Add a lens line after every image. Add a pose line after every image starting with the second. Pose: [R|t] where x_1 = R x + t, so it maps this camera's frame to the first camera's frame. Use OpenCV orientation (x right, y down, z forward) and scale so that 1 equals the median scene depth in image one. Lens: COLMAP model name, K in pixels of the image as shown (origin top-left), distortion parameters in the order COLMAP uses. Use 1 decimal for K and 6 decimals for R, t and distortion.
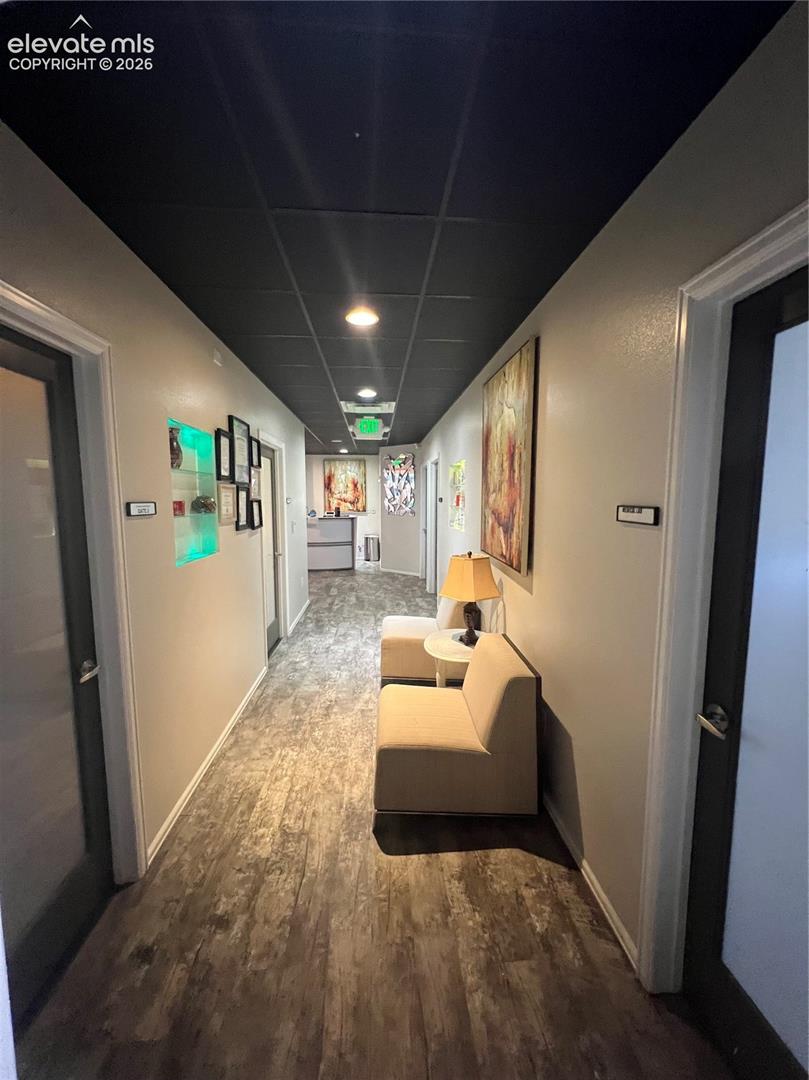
lens RADIAL K [[431.5, 0, 403.6], [0, 431.5, 536.1], [0, 0, 1]] dist [0.005431, 0.000573]
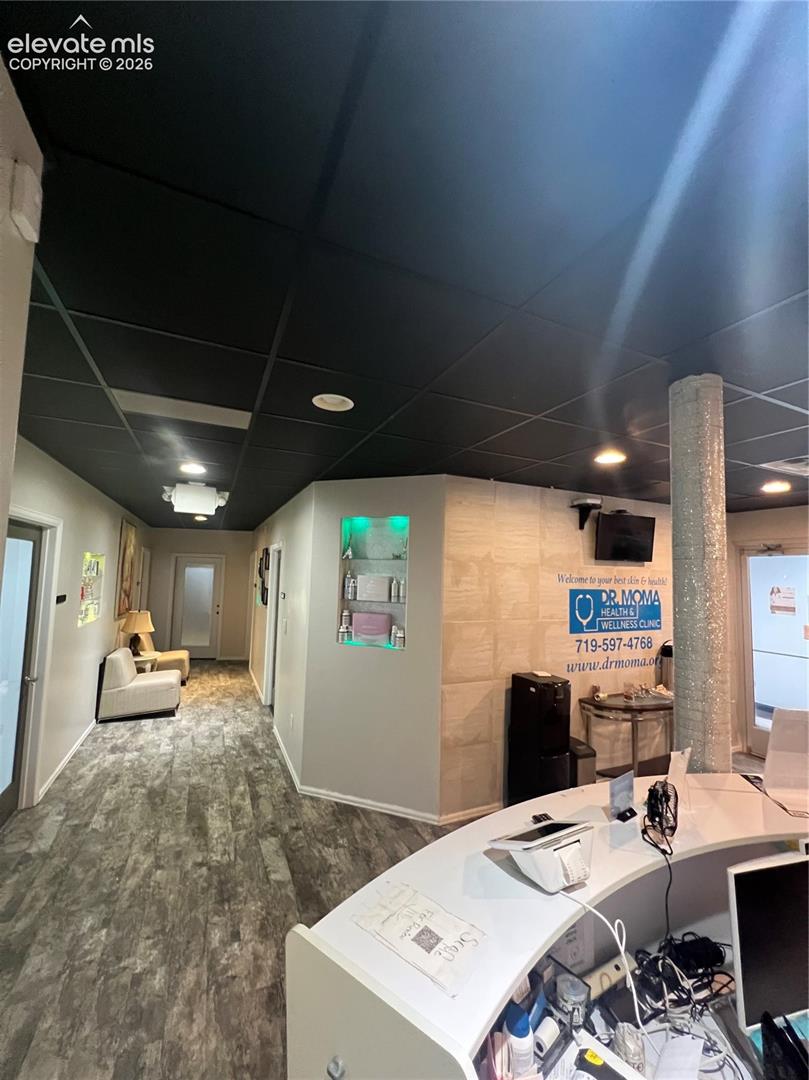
lens RADIAL K [[431.5, 0, 404.2], [0, 431.5, 542.0], [0, 0, 1]] dist [0.005431, 0.000573]
pose [[-0.935499, -0.058349, -0.348477, -0.168114], [-0.066155, 0.997754, 0.010531, -0.225180], [0.347080, 0.032905, -0.937258, 1.953886]]
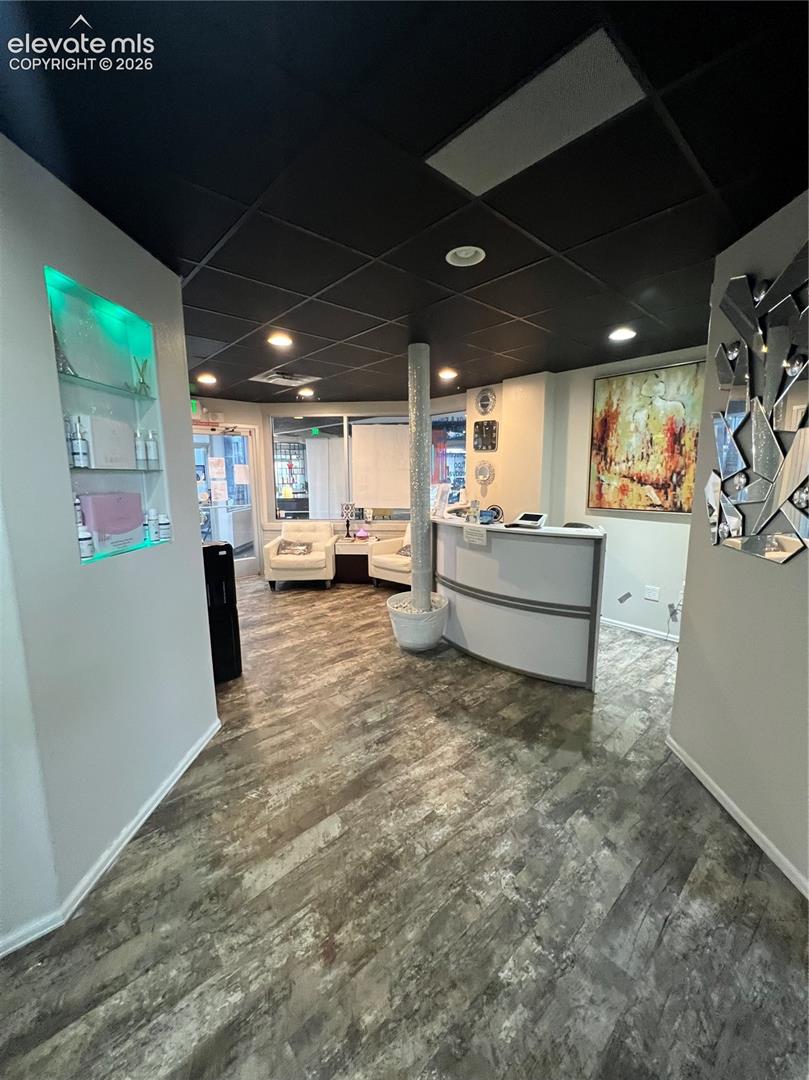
lens RADIAL K [[431.5, 0, 408.9], [0, 431.5, 536.8], [0, 0, 1]] dist [0.005431, 0.000573]
pose [[0.623509, 0.104110, -0.774853, 0.075803], [-0.060343, 0.994546, 0.085072, -0.110591], [0.779484, -0.006286, 0.626391, 1.263330]]
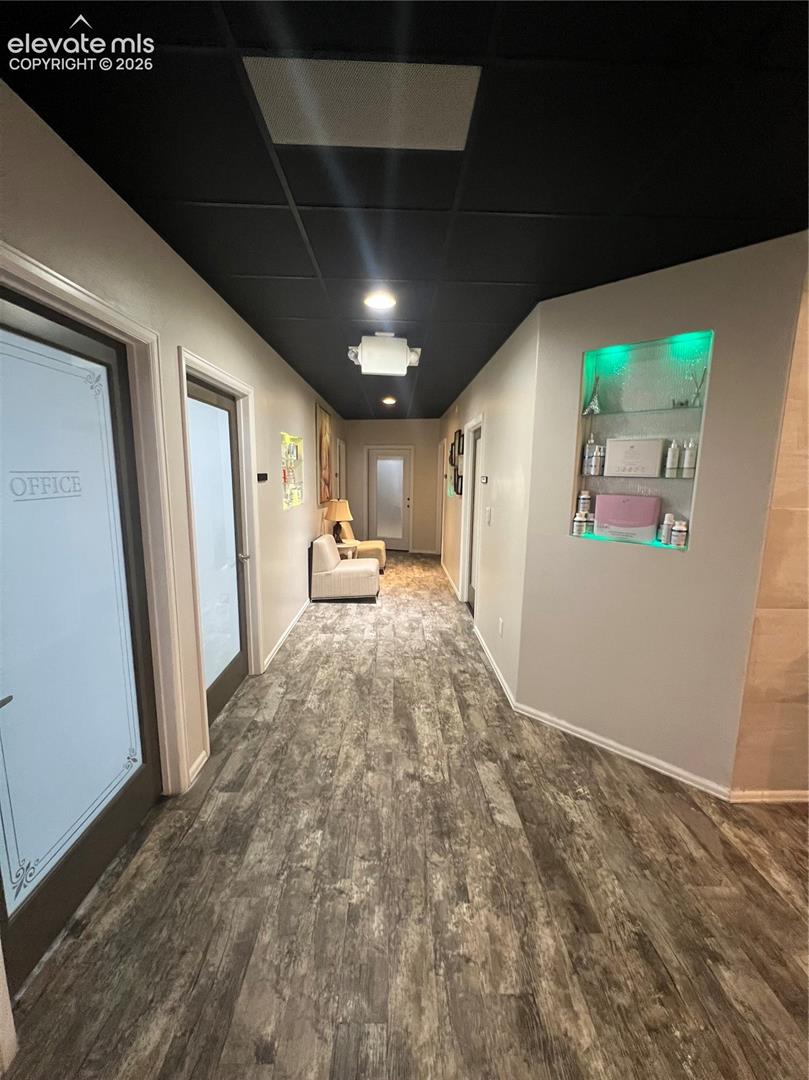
lens RADIAL K [[431.5, 0, 406.8], [0, 431.5, 543.4], [0, 0, 1]] dist [0.005431, 0.000573]
pose [[-0.998935, -0.029355, 0.035583, -0.146444], [-0.019360, 0.966960, 0.254192, -0.164177], [-0.041869, 0.253233, -0.966499, 1.765990]]
